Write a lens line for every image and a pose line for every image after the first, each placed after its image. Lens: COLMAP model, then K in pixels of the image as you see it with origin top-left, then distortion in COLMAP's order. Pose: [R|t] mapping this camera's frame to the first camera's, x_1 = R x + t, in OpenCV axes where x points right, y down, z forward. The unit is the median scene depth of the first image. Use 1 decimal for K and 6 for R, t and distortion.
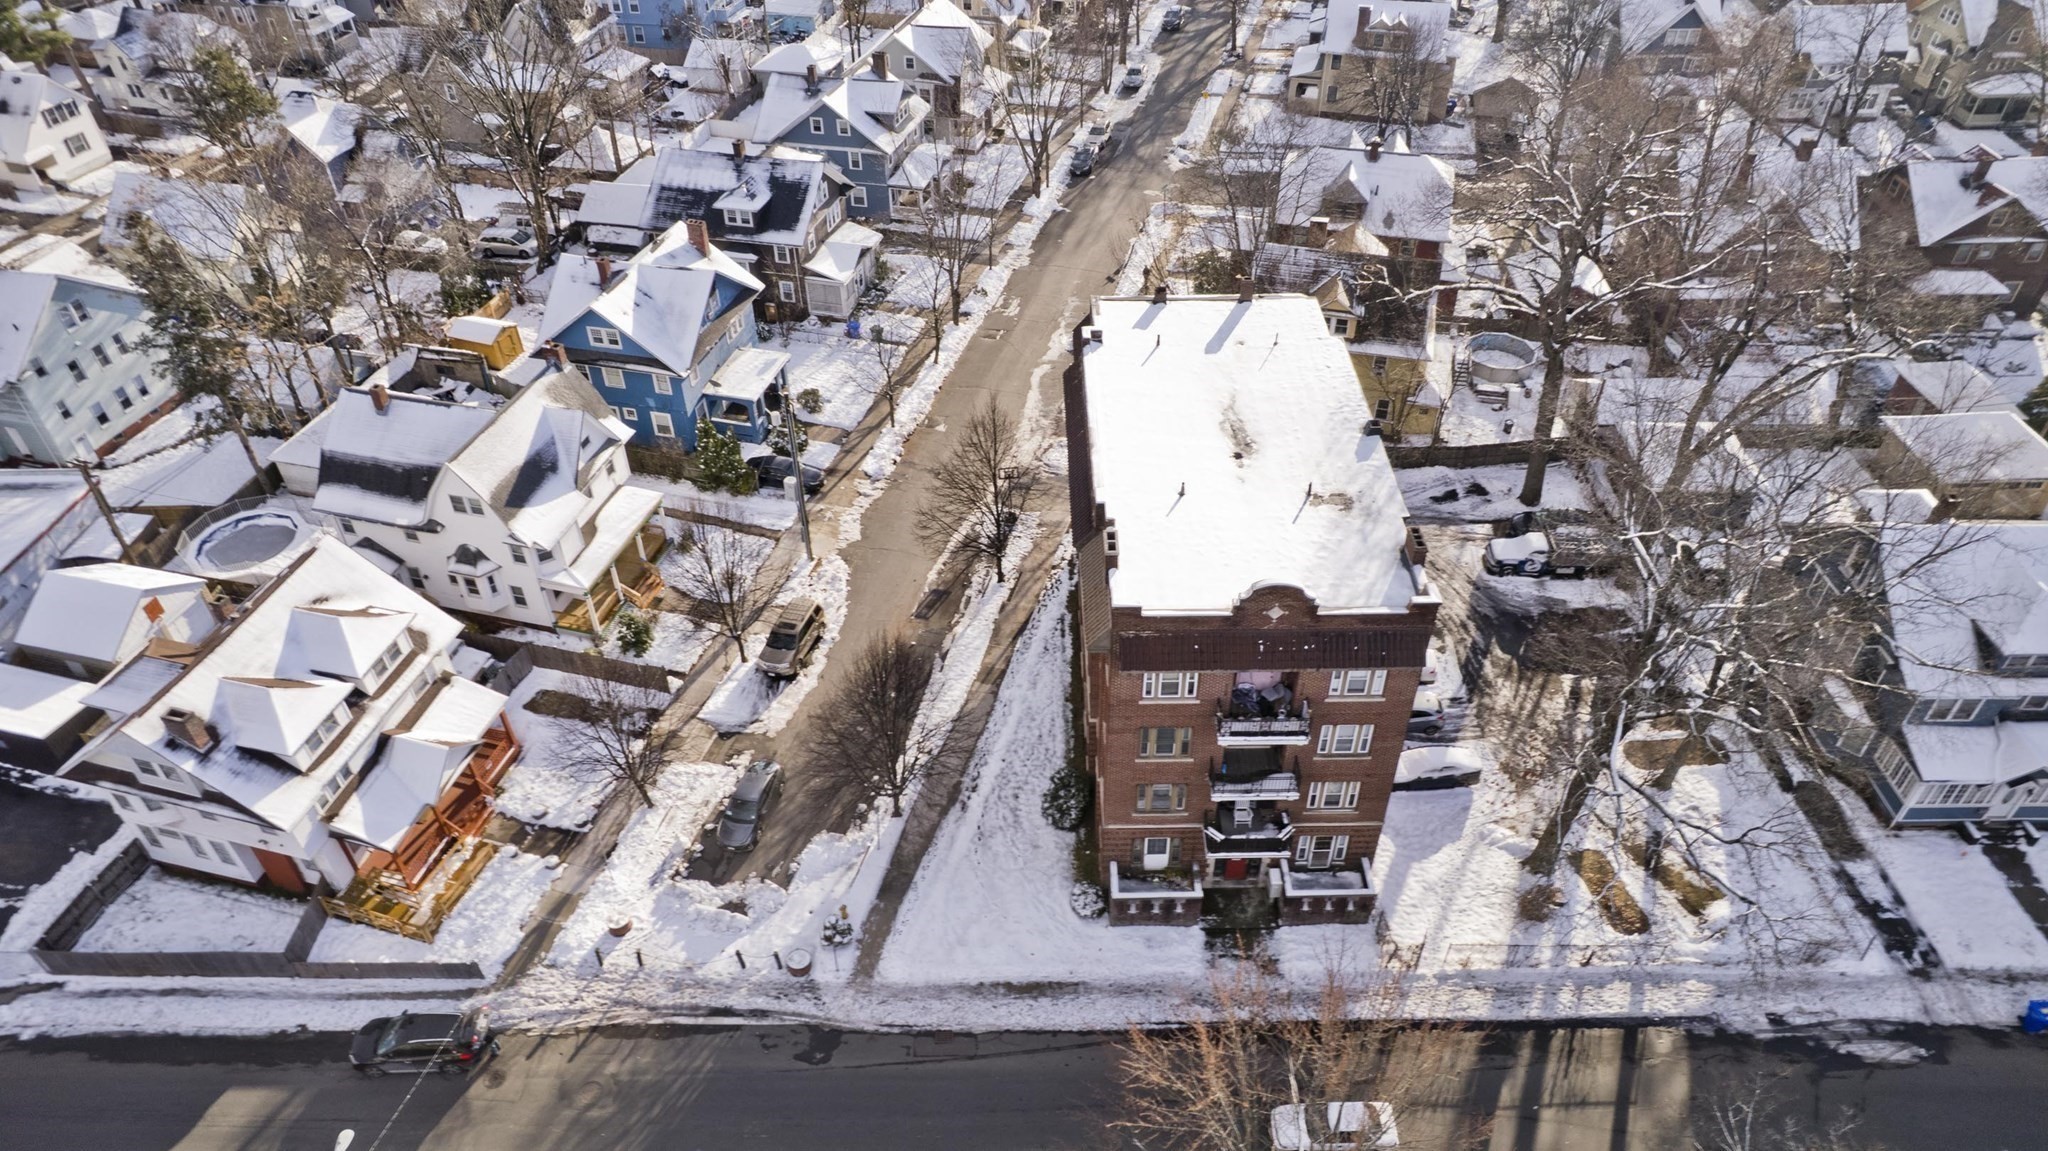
lens RADIAL K [[1320.0, 0, 1024.0], [0, 1320.0, 575.5], [0, 0, 1]] dist [-0.067680, 0.050705]
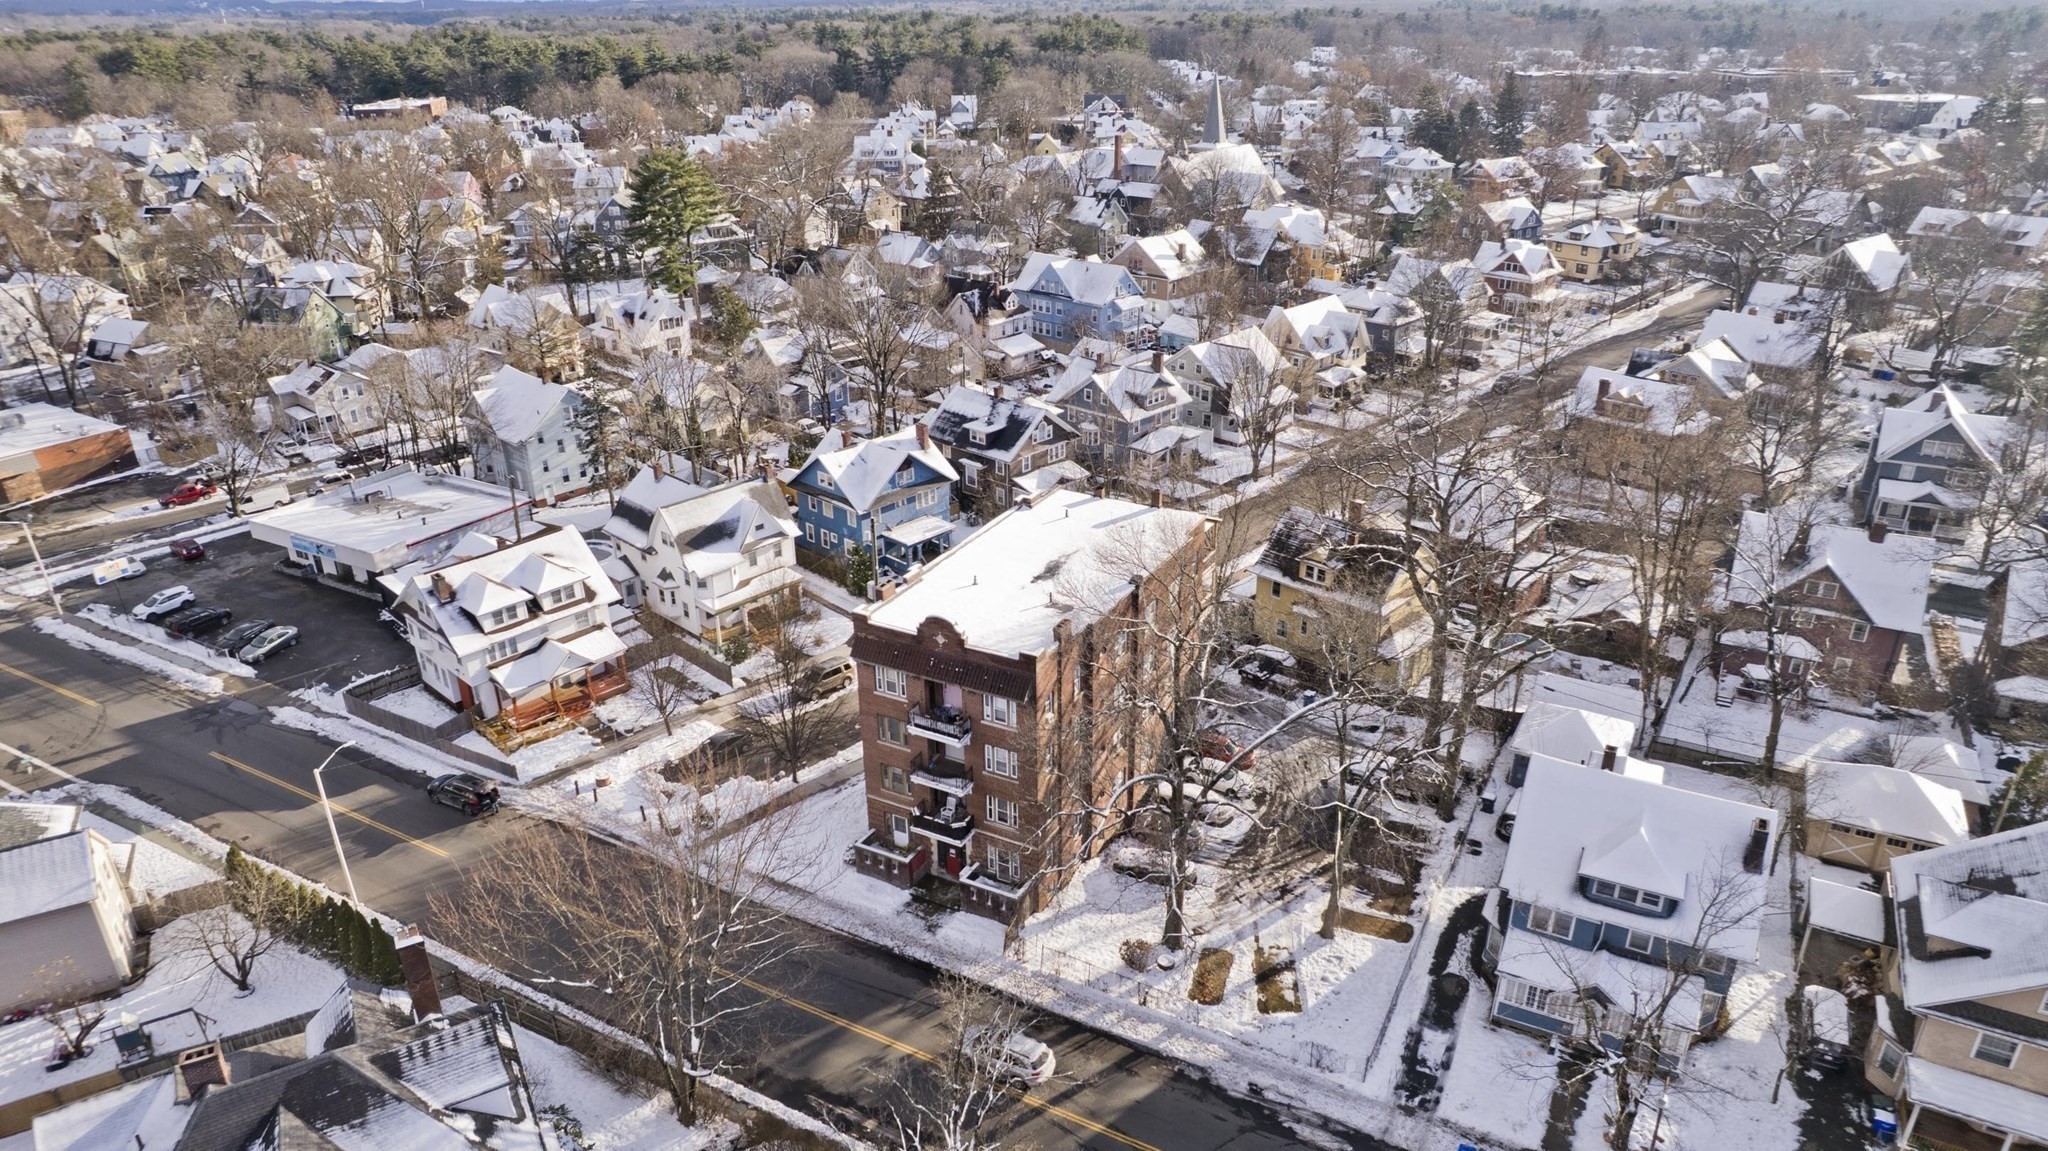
lens RADIAL K [[1320.0, 0, 1024.0], [0, 1320.0, 575.5], [0, 0, 1]] dist [-0.067680, 0.050705]
pose [[0.875976, 0.199309, -0.439252, 0.643354], [-0.306048, 0.933519, -0.186752, 0.148378], [0.372829, 0.298022, 0.878739, -0.215251]]
